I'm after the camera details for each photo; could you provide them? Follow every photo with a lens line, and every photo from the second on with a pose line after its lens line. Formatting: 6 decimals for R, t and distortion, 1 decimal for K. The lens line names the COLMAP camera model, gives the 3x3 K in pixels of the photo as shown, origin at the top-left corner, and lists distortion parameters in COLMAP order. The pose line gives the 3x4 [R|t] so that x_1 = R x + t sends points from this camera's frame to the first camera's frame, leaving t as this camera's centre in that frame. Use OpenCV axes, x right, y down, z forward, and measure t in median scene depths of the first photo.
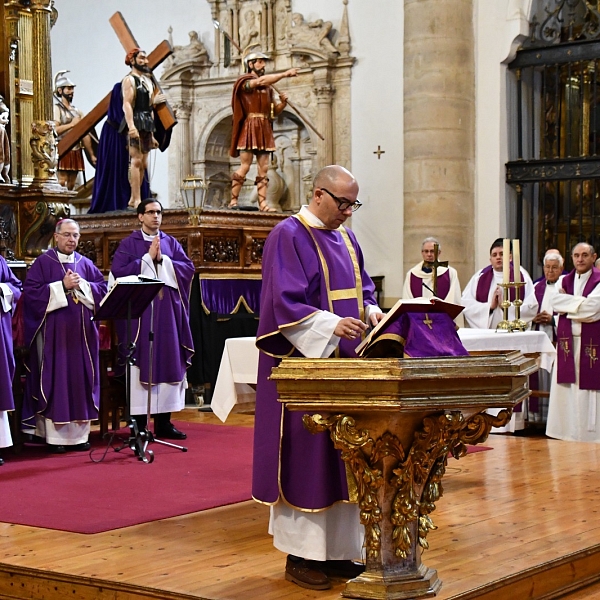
lens RADIAL K [[1343.6, 0, 300.0], [0, 1343.6, 300.1], [0, 0, 1]] dist [0.201305, 0.000000]
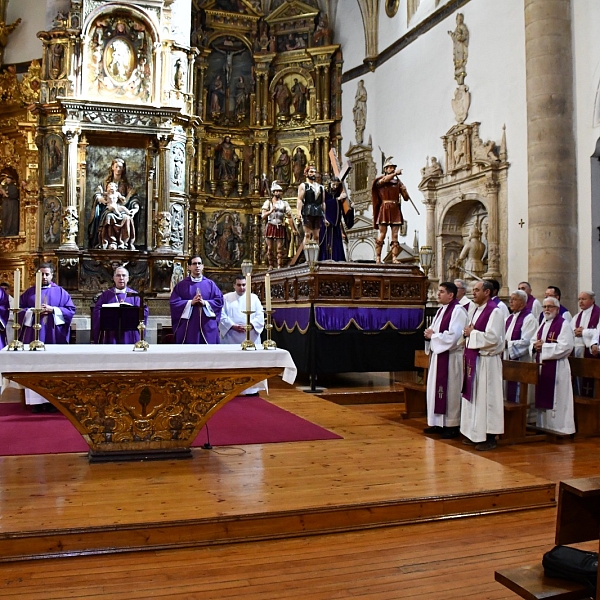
lens RADIAL K [[696.6, 0, 299.9], [0, 696.6, 301.3], [0, 0, 1]] dist [-0.145482, 0.000000]
pose [[0.830309, 0.006812, -0.557261, 0.273047], [-0.020351, 0.999629, -0.018103, -0.005371], [0.556931, 0.026372, 0.830140, 0.239844]]
